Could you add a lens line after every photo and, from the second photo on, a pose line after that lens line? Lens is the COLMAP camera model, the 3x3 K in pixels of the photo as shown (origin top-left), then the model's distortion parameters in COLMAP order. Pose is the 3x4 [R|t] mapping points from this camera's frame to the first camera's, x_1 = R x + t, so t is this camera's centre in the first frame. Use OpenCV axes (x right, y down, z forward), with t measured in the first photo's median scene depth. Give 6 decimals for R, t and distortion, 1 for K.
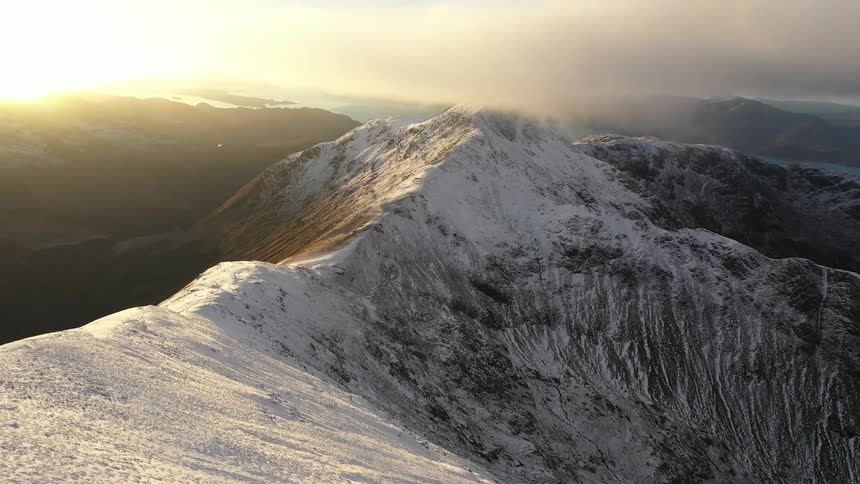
lens RADIAL K [[705.6, 0, 439.5], [0, 705.6, 243.3], [0, 0, 1]] dist [-0.002985, 0.038087]
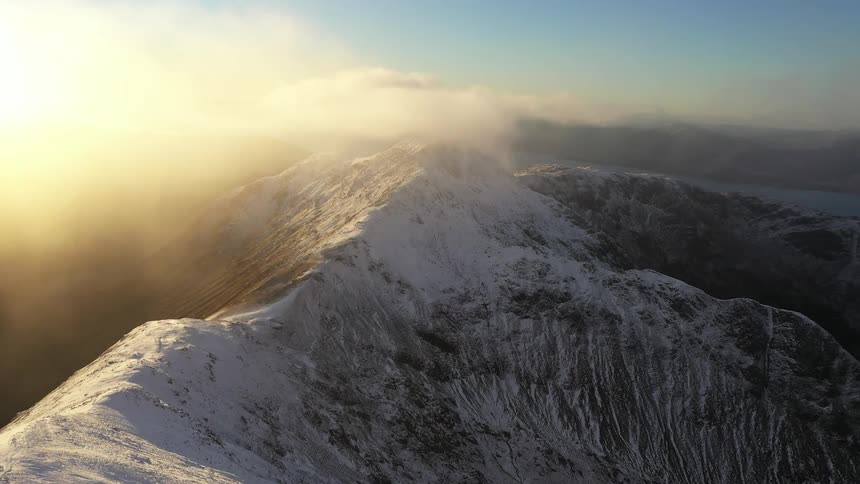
lens RADIAL K [[705.6, 0, 439.5], [0, 705.6, 243.3], [0, 0, 1]] dist [-0.002985, 0.038087]
pose [[0.997452, -0.015561, 0.069622, 0.010007], [0.017787, 0.999346, -0.031469, -0.032799], [-0.069087, 0.032627, 0.997077, 0.031344]]
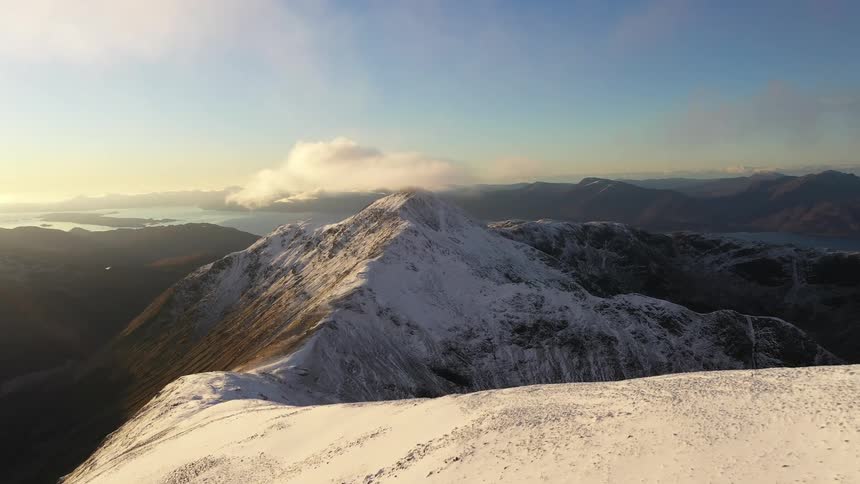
lens RADIAL K [[705.6, 0, 439.5], [0, 705.6, 243.3], [0, 0, 1]] dist [-0.002985, 0.038087]
pose [[0.982344, -0.091865, 0.162975, -0.085619], [0.113767, 0.984888, -0.130586, 0.011116], [-0.148516, 0.146822, 0.977950, -0.007573]]
